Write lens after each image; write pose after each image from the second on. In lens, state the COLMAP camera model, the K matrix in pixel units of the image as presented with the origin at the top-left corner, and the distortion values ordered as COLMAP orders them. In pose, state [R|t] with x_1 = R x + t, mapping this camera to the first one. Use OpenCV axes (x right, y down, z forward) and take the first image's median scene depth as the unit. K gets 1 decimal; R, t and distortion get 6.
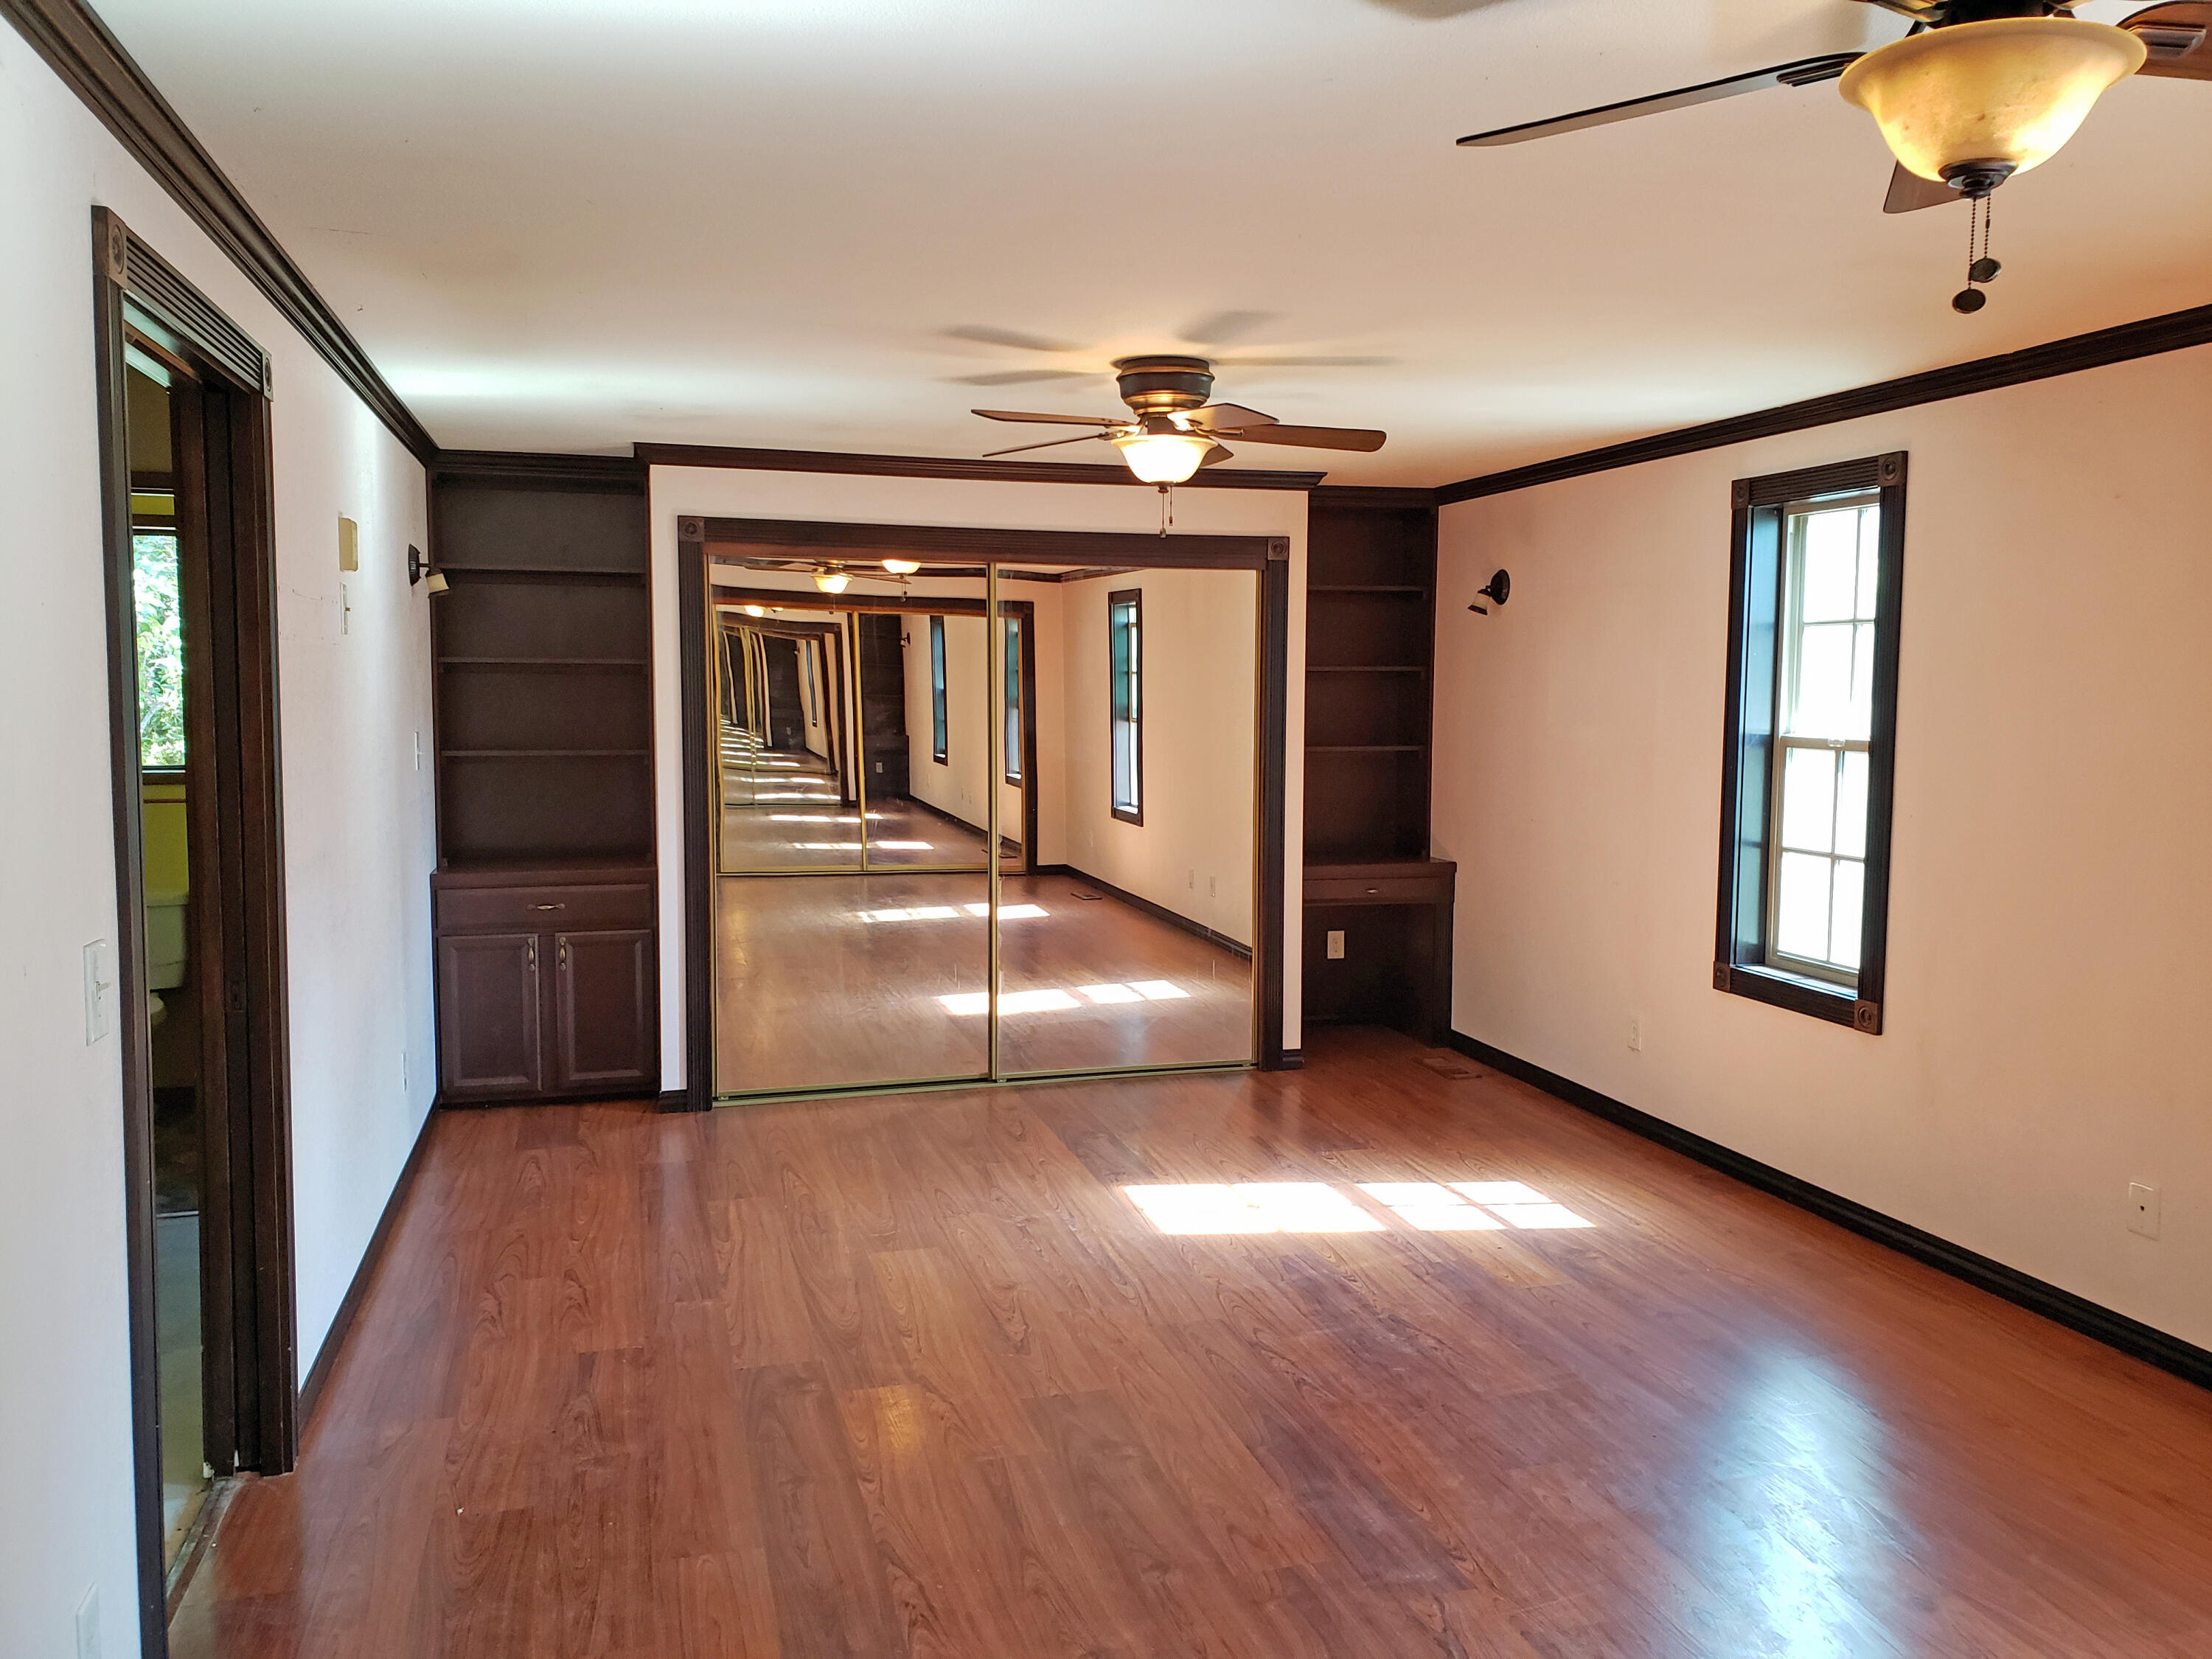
lens RADIAL K [[1724.0, 0, 1131.7], [0, 1724.0, 822.6], [0, 0, 1]] dist [0.132673, -0.207058]
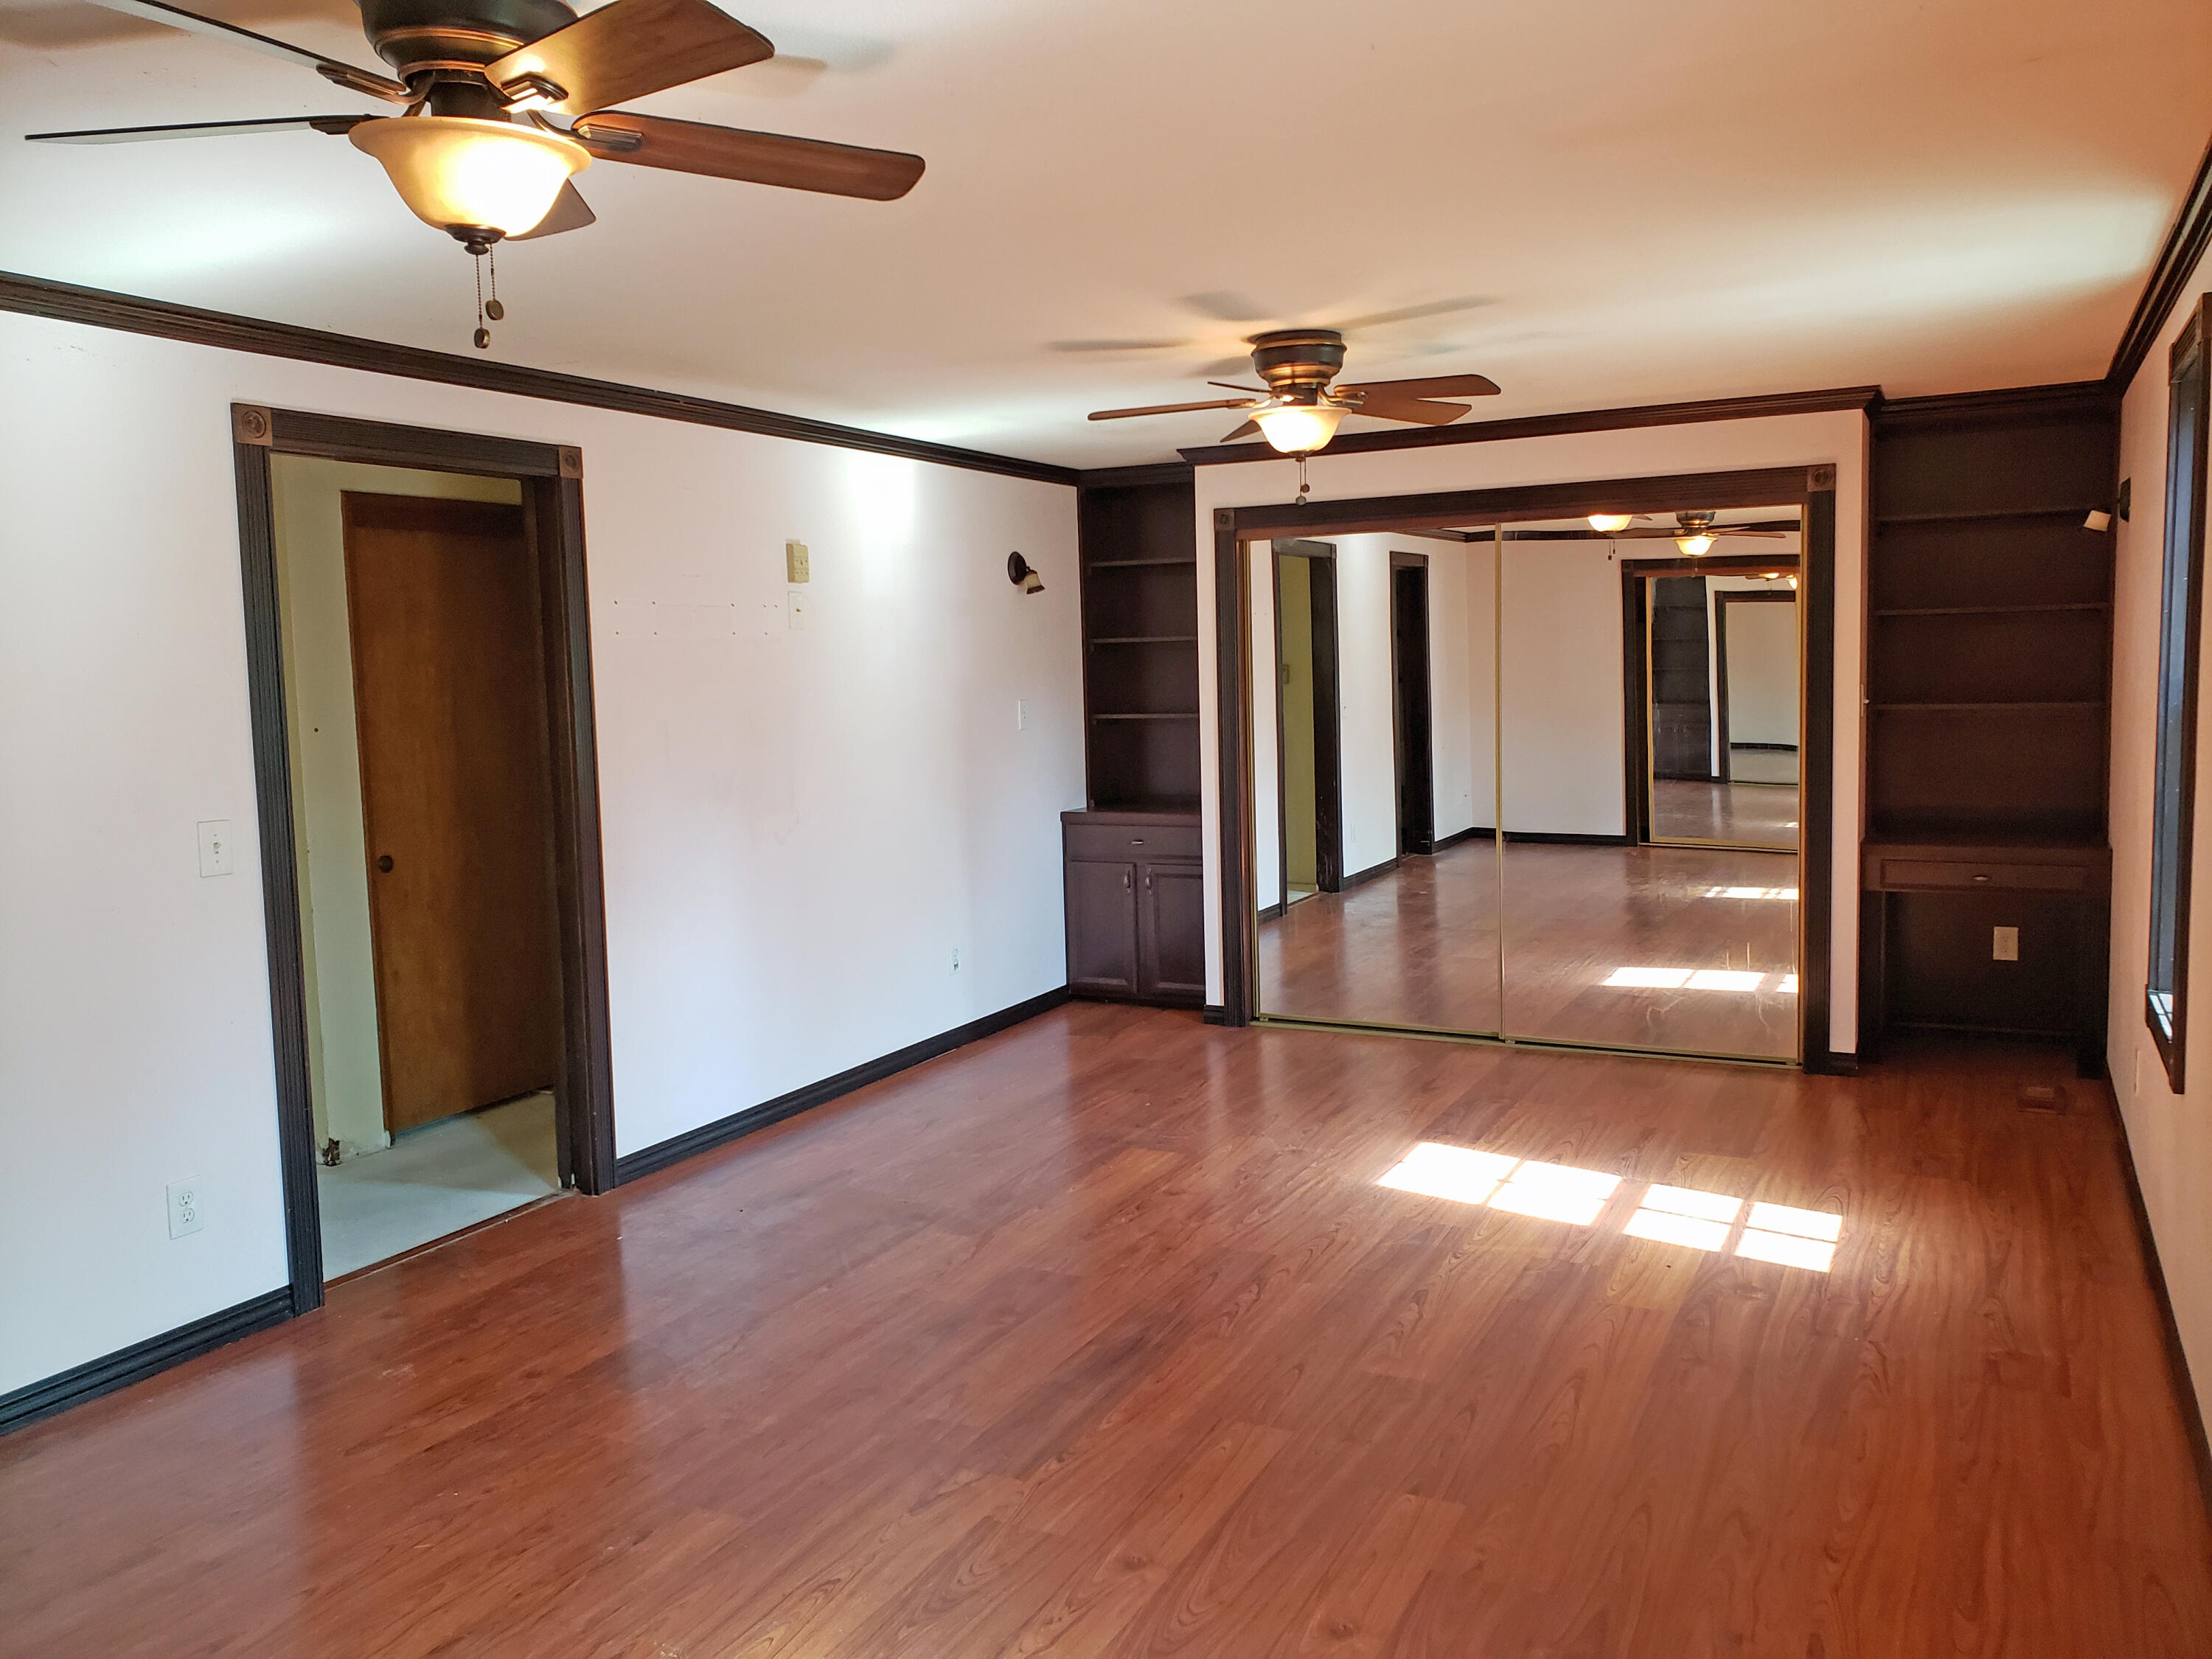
lens RADIAL K [[1724.0, 0, 1131.7], [0, 1724.0, 822.6], [0, 0, 1]] dist [0.132673, -0.207058]
pose [[0.736498, 0.040491, -0.675226, 0.545013], [-0.026182, 0.999165, 0.031358, -0.004119], [0.675932, -0.005416, 0.736944, 0.137577]]
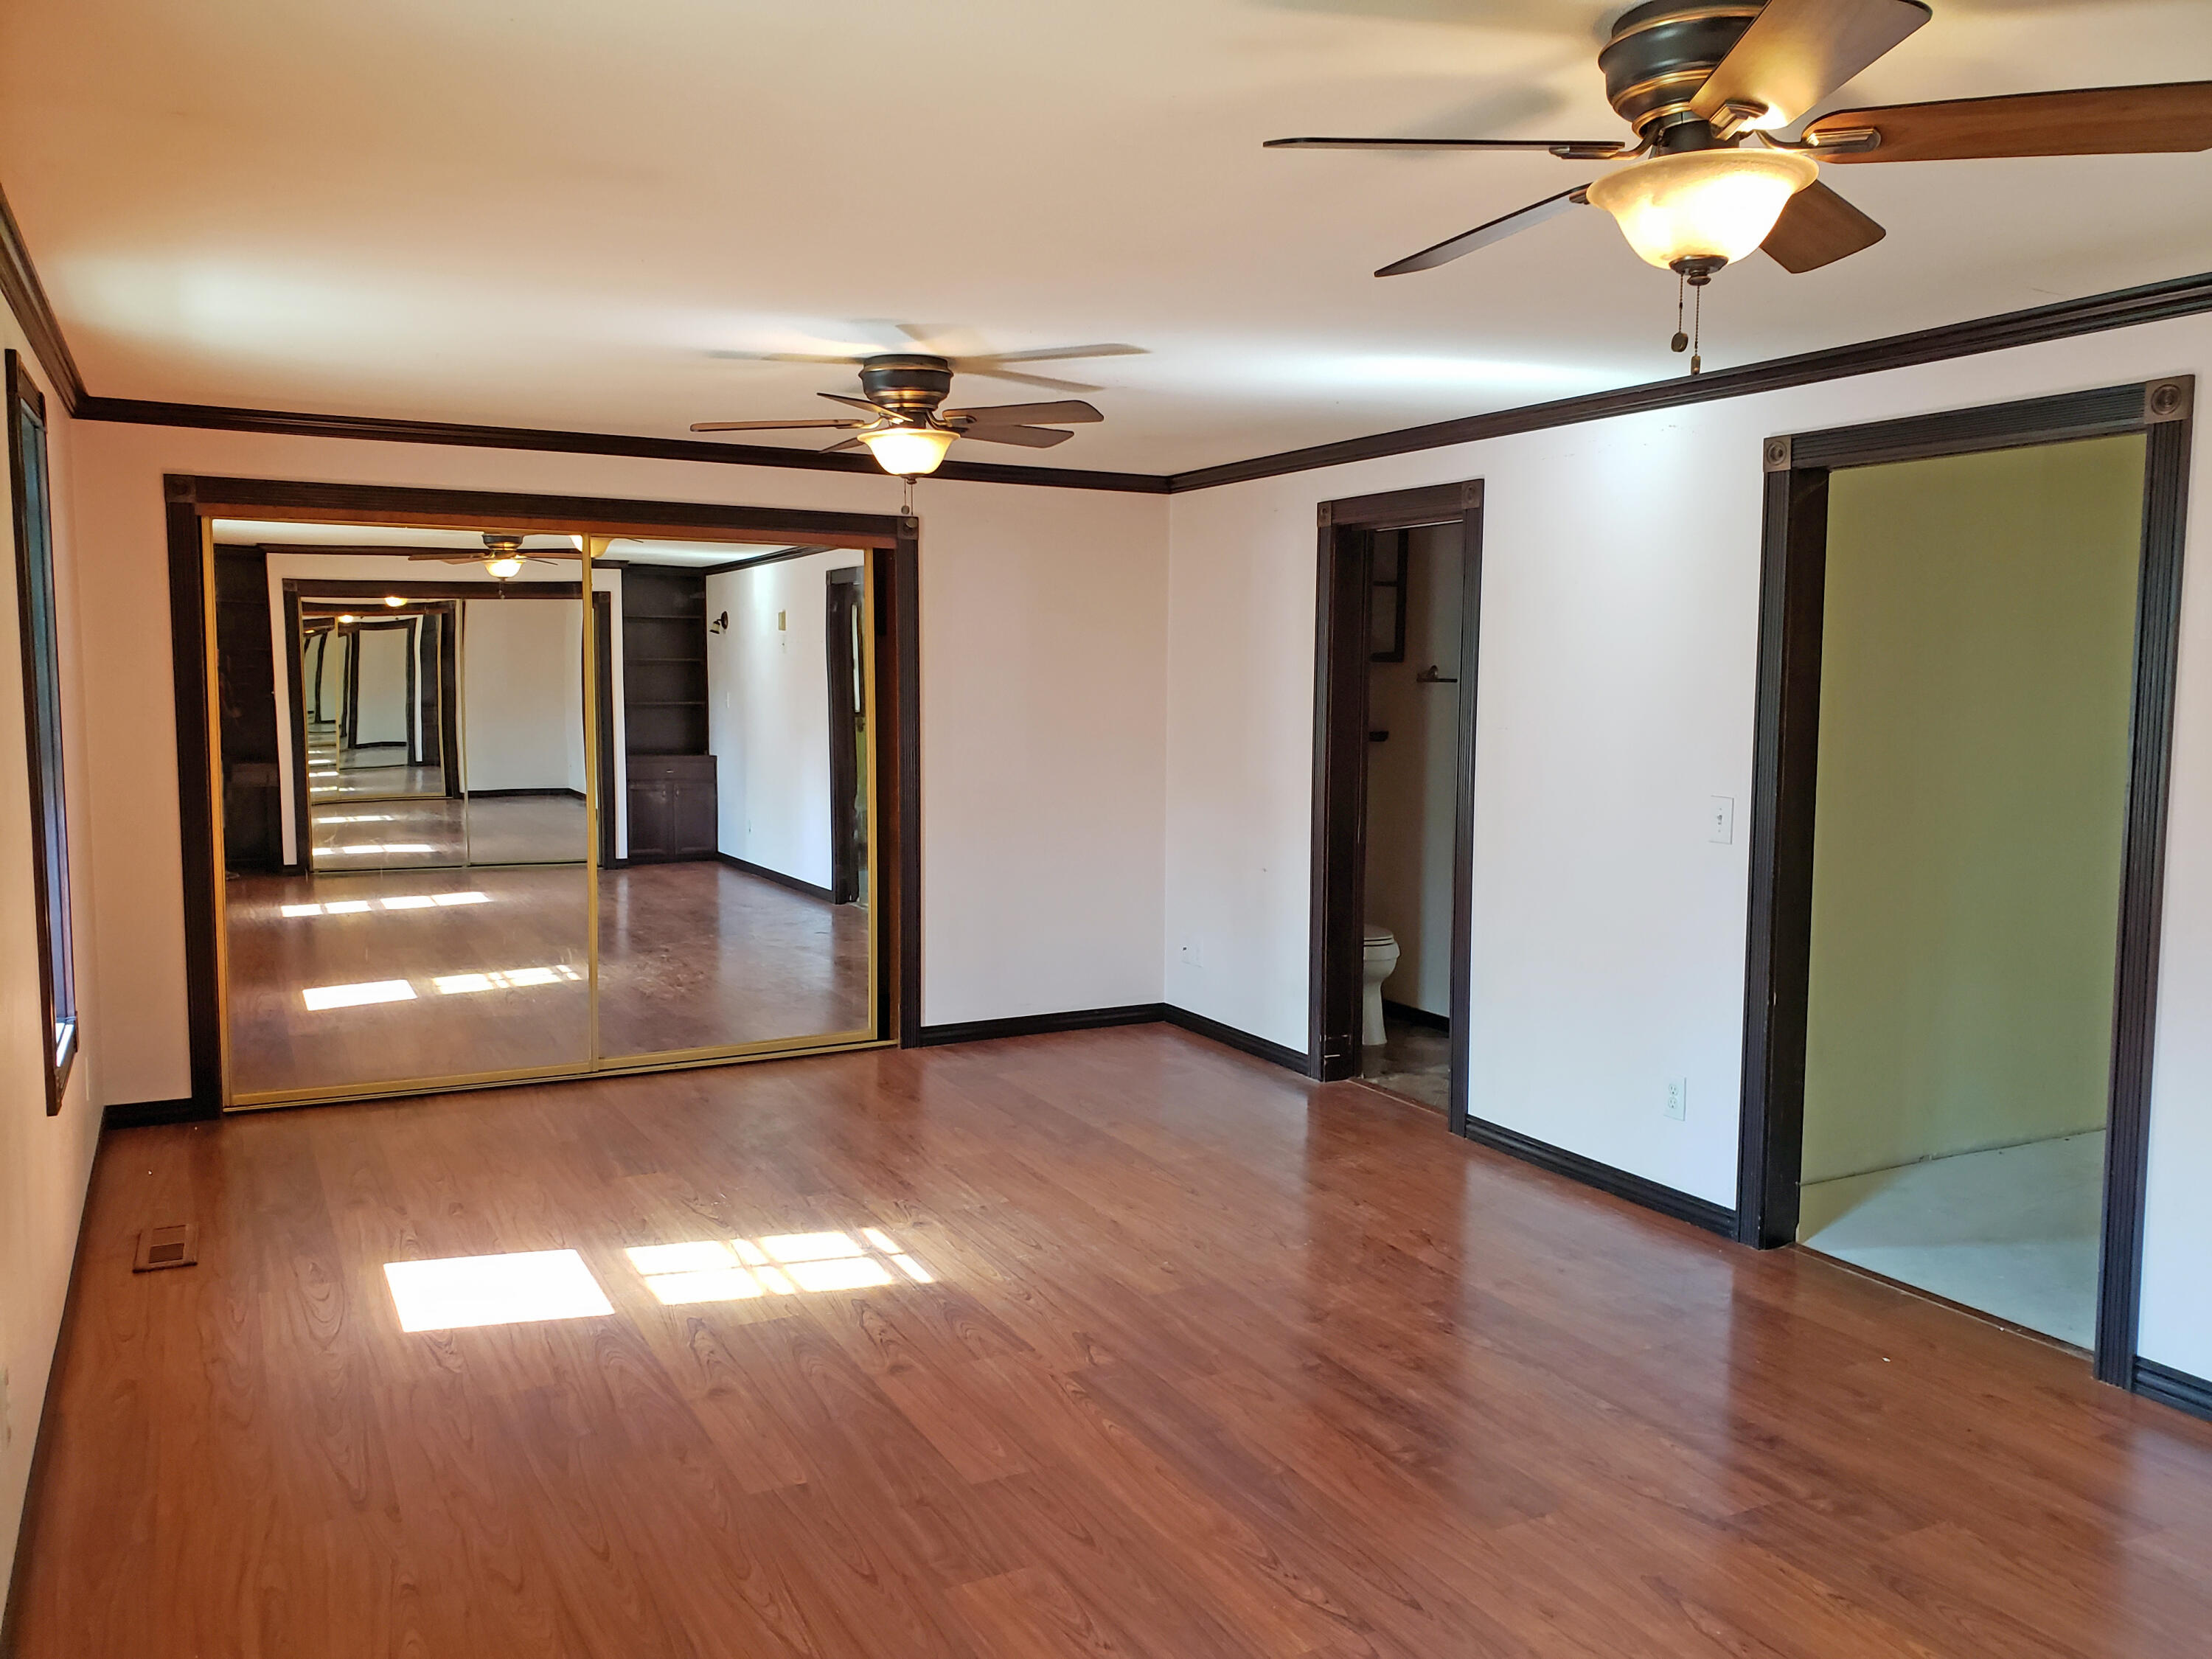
lens RADIAL K [[1741.6, 0, 1097.9], [0, 1741.6, 835.1], [0, 0, 1]] dist [0.065305, -0.108475]
pose [[-0.981396, 0.005712, -0.191908, 0.234837], [-0.028261, 0.984372, 0.173820, -0.097672], [0.189902, 0.176010, -0.965897, 1.228242]]
